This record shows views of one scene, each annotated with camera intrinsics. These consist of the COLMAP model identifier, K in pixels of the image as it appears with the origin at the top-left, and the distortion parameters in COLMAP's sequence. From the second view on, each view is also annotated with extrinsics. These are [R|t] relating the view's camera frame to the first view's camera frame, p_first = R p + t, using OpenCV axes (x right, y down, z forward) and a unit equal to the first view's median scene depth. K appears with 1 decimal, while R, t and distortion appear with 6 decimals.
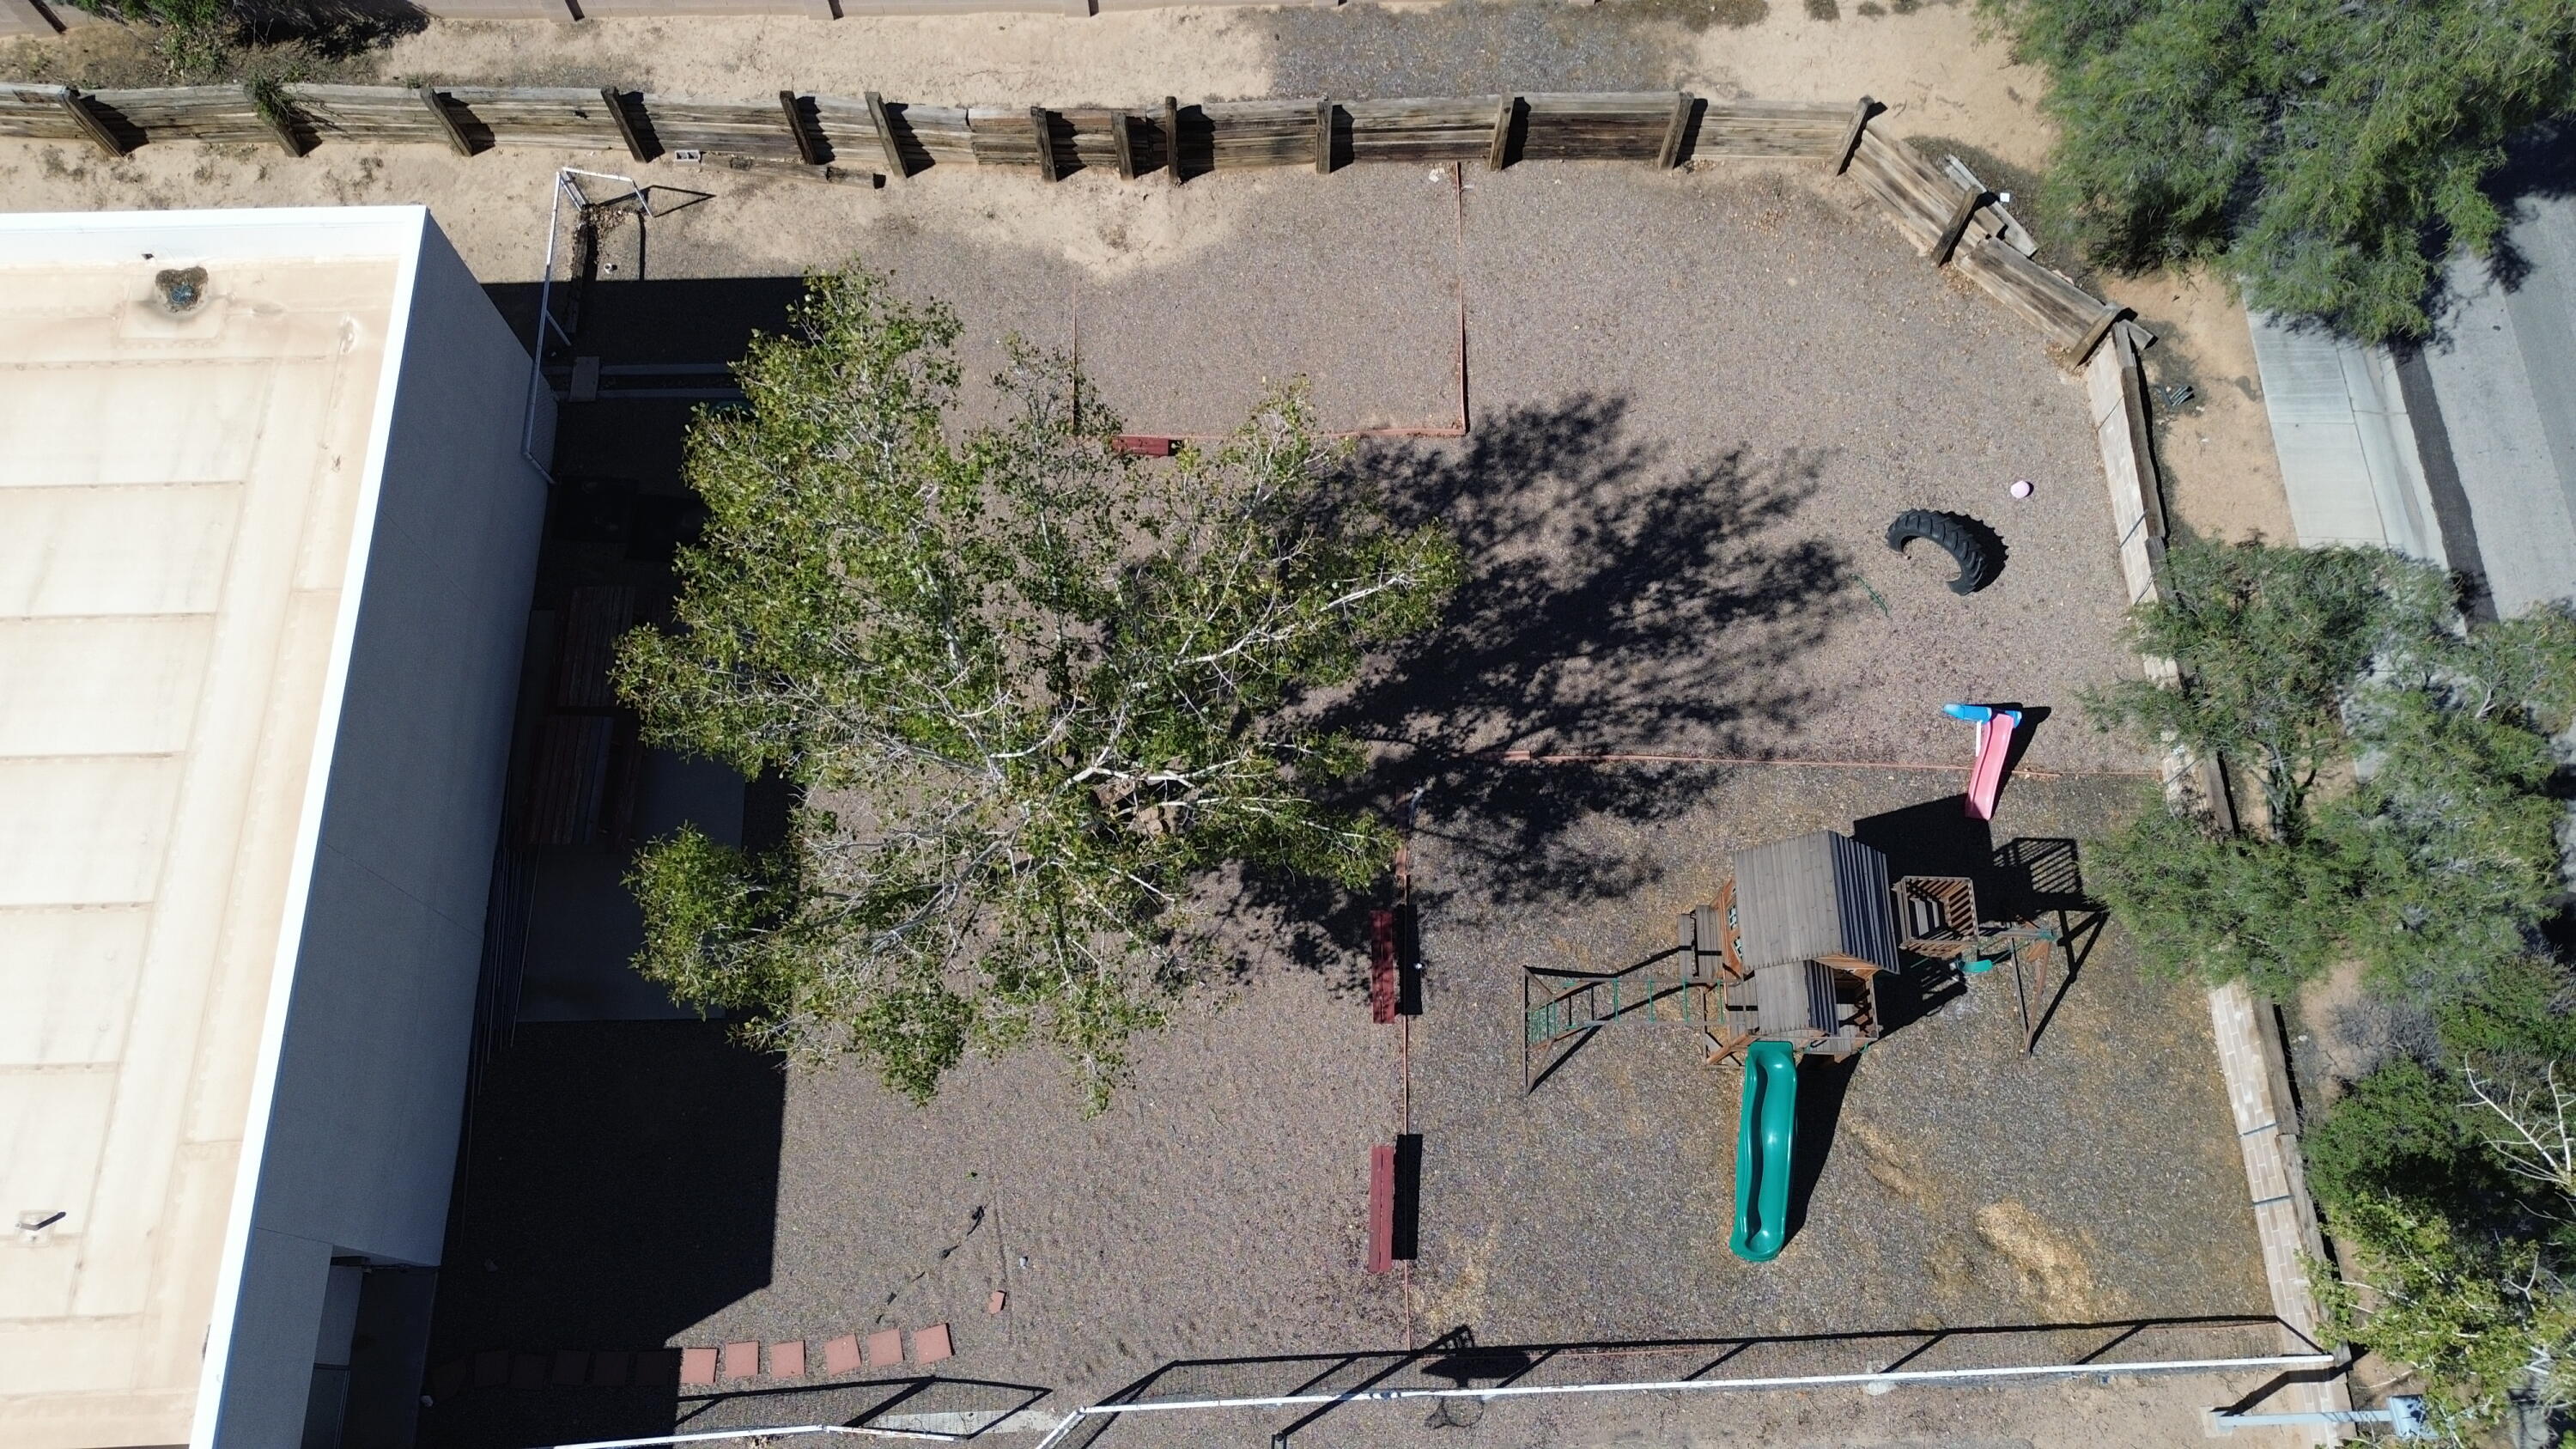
lens RADIAL K [[1816.3, 0, 1280.1], [0, 1816.3, 723.2], [0, 0, 1]] dist [0.073501, -0.083118]
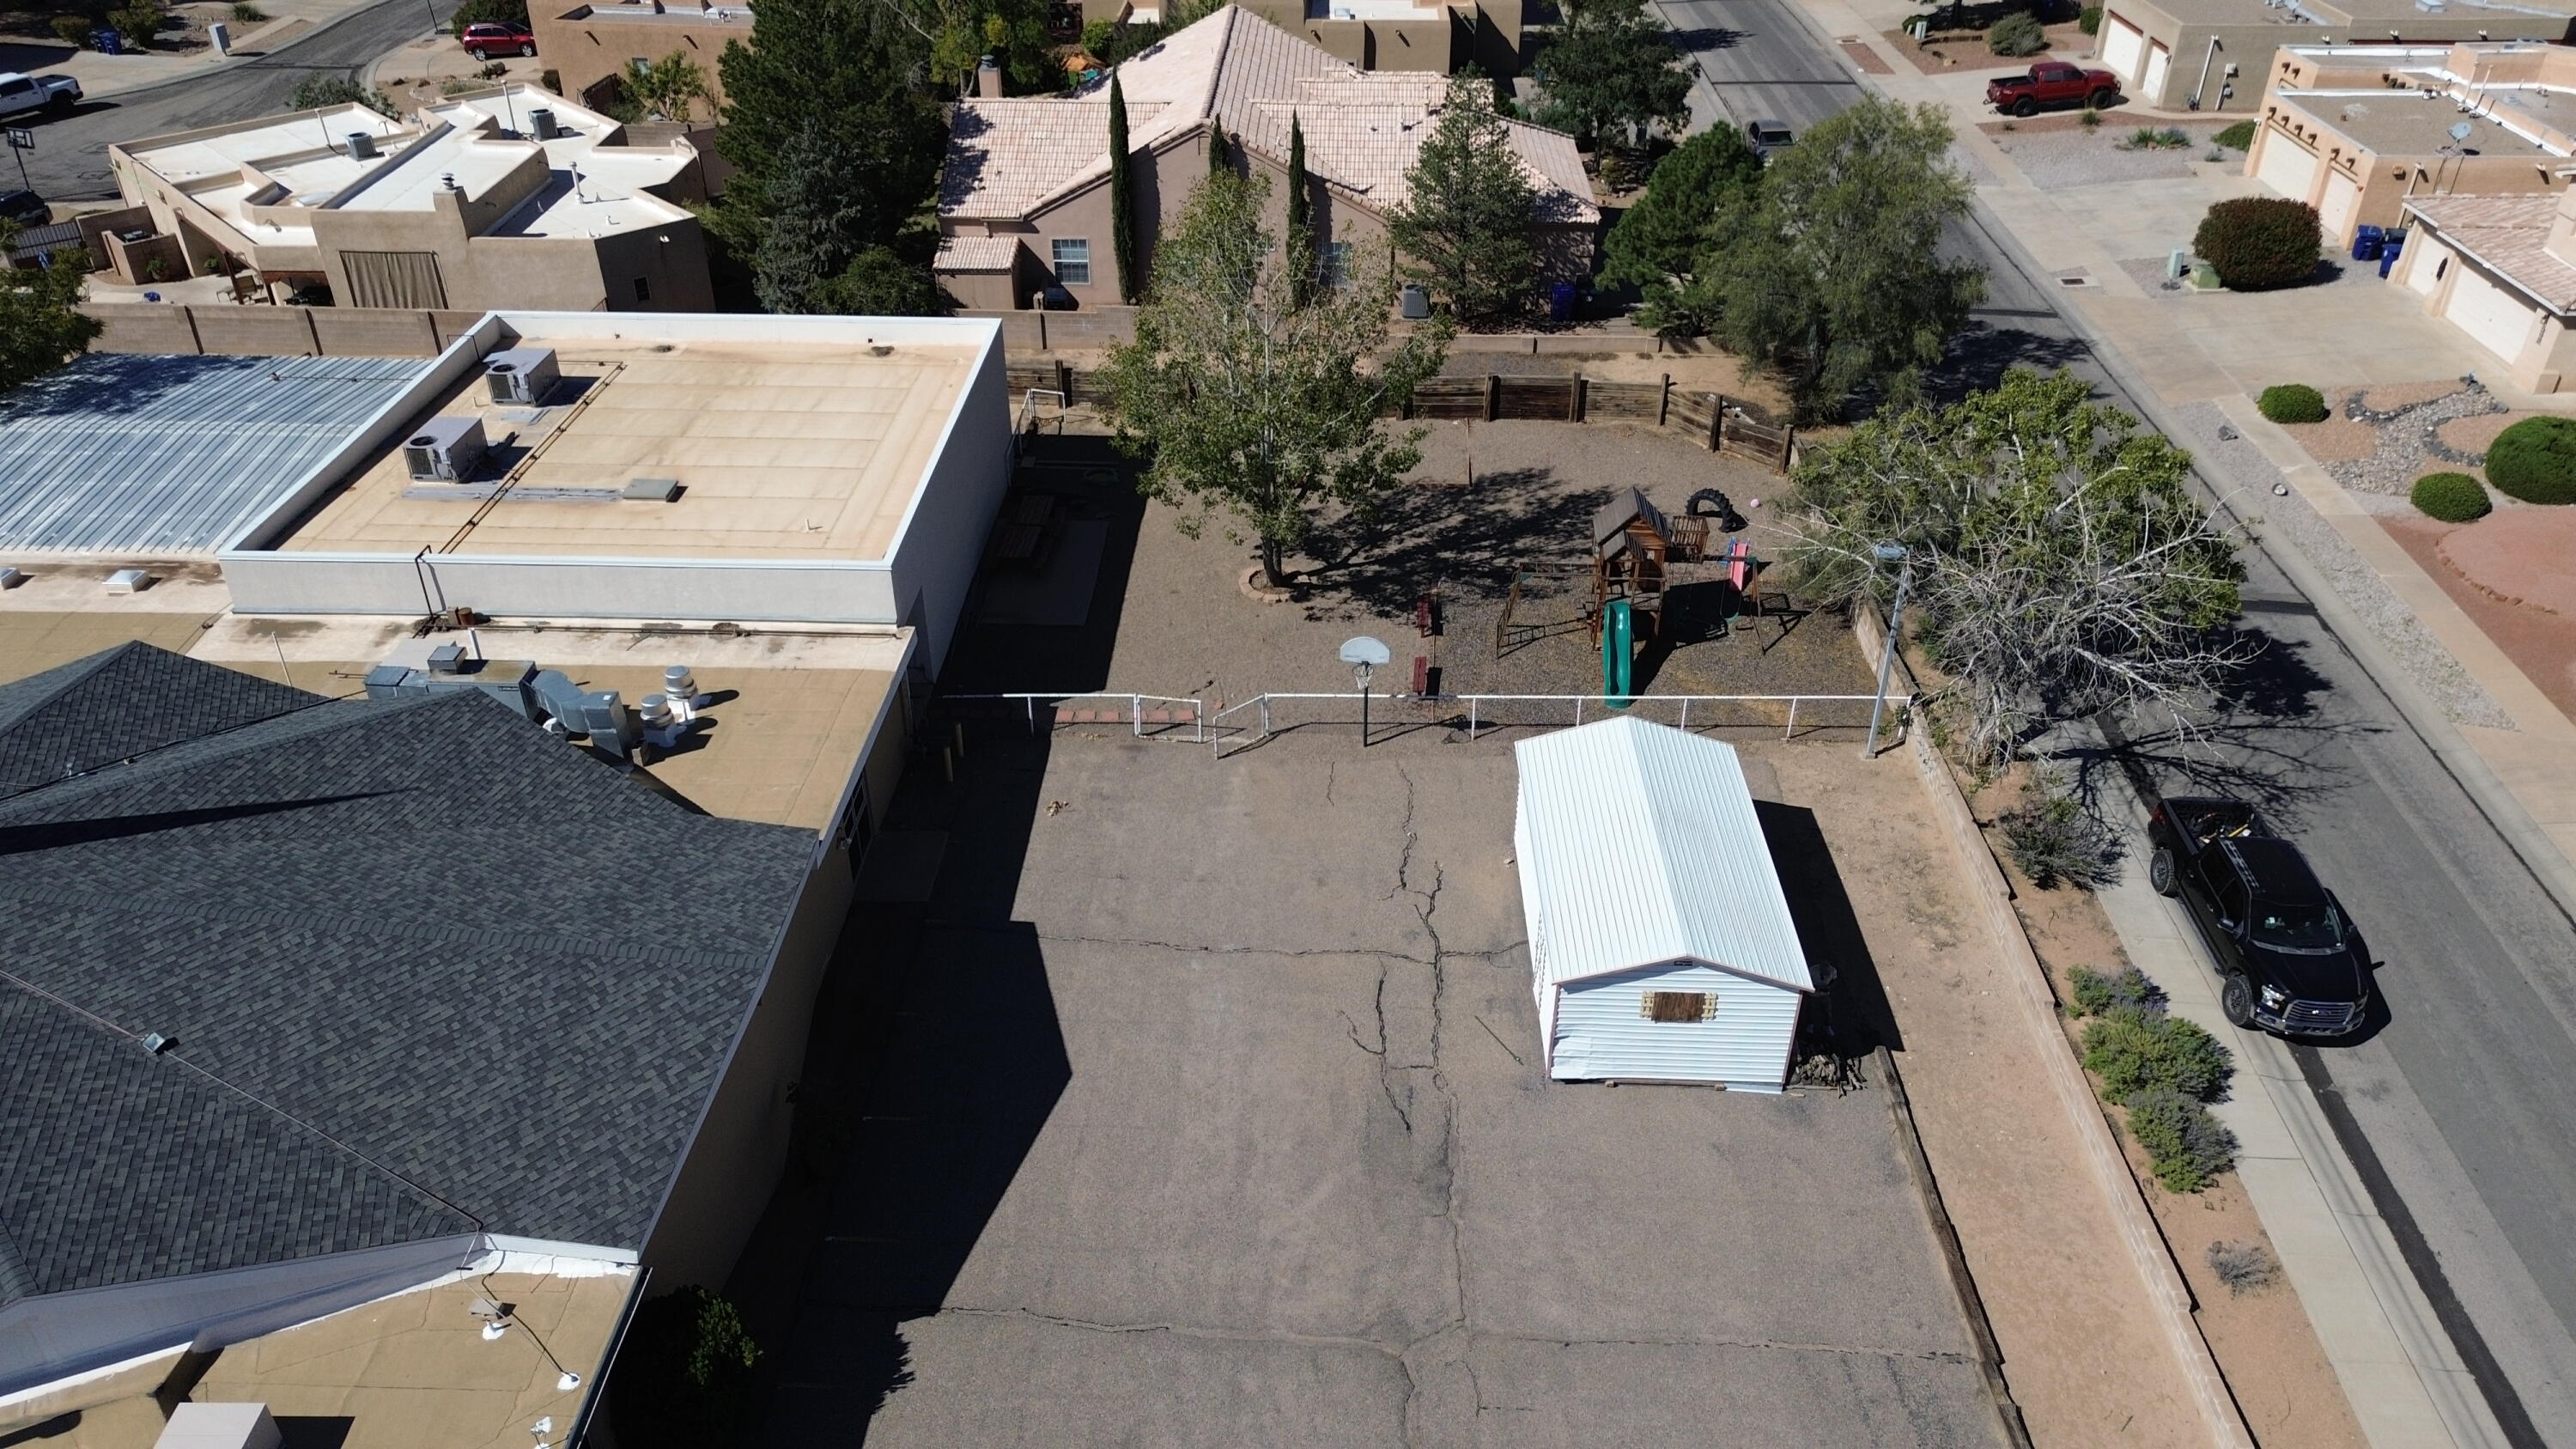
lens RADIAL K [[1816.3, 0, 1280.2], [0, 1816.3, 737.4], [0, 0, 1]] dist [0.073501, -0.083118]
pose [[0.998163, 0.032544, -0.051095, 0.007158], [-0.056159, 0.813373, -0.579026, 1.281535], [0.022716, 0.580832, 0.813706, -0.467497]]
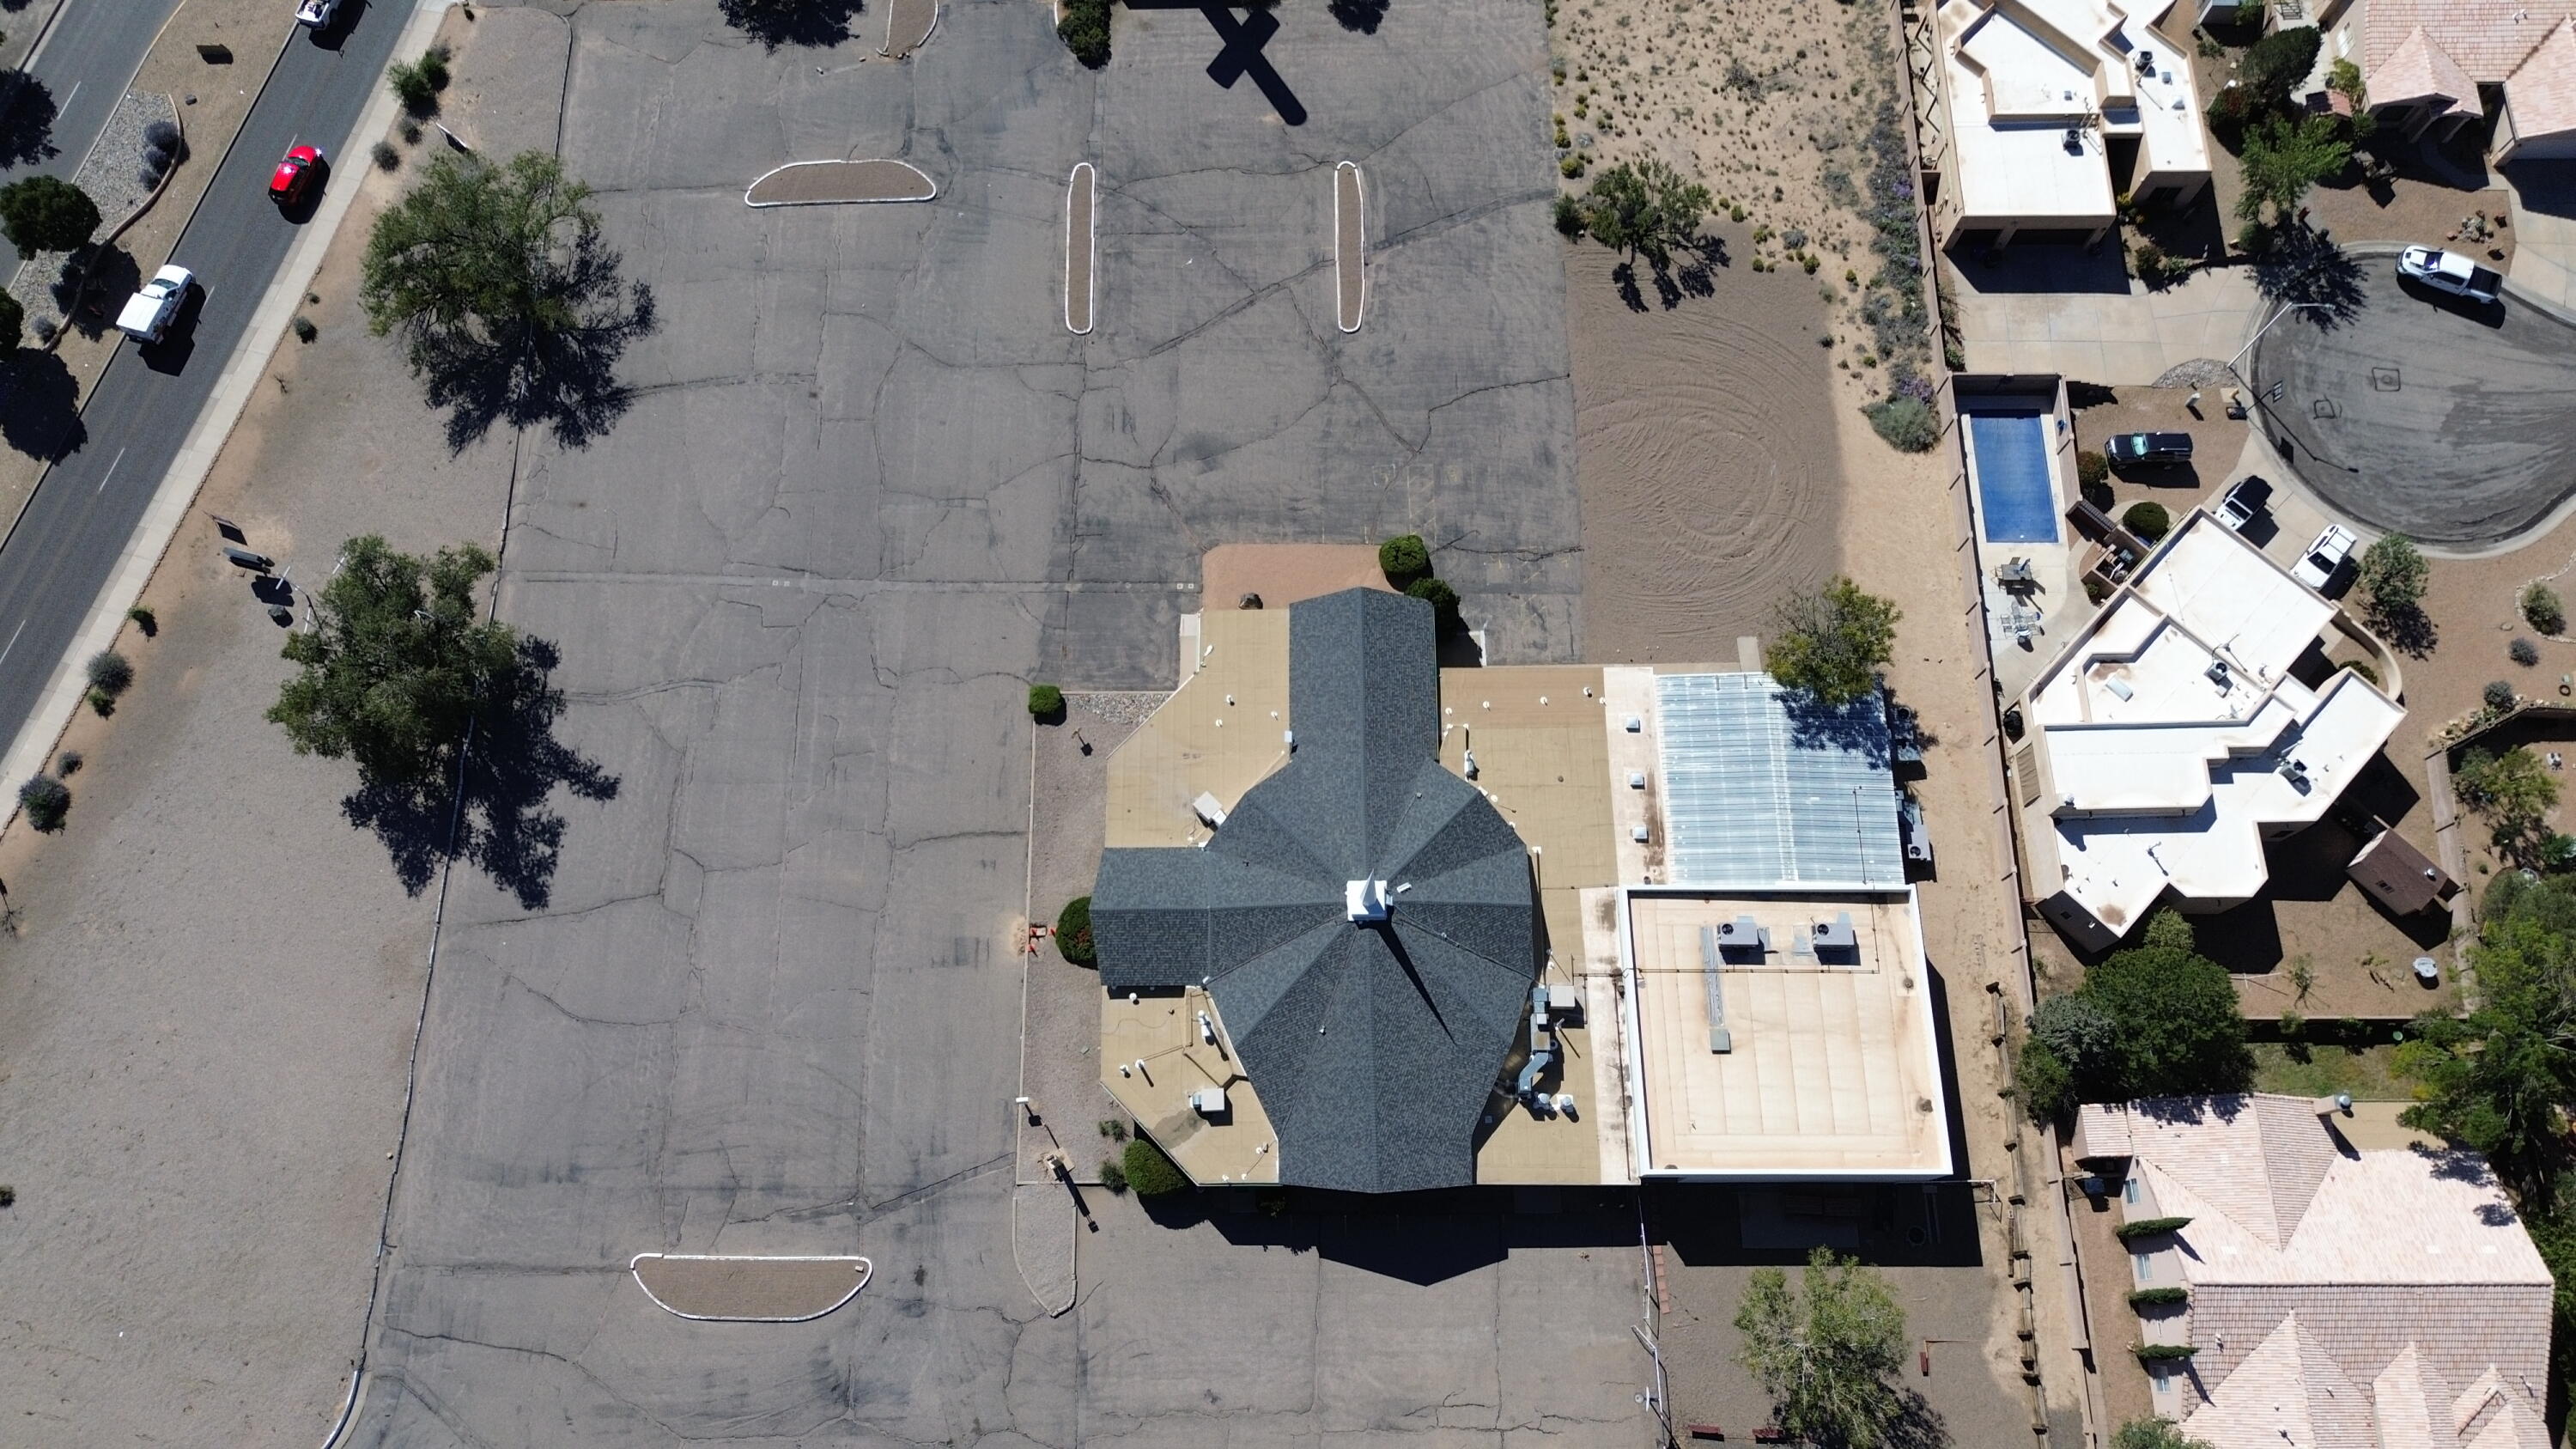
lens RADIAL K [[1816.3, 0, 1275.7], [0, 1816.3, 739.4], [0, 0, 1]] dist [0.073501, -0.083118]
pose [[-0.020987, 0.945285, -0.325571, -0.036155], [-0.931092, 0.100139, 0.350771, -0.361970], [0.364181, 0.310498, 0.878045, -2.900941]]
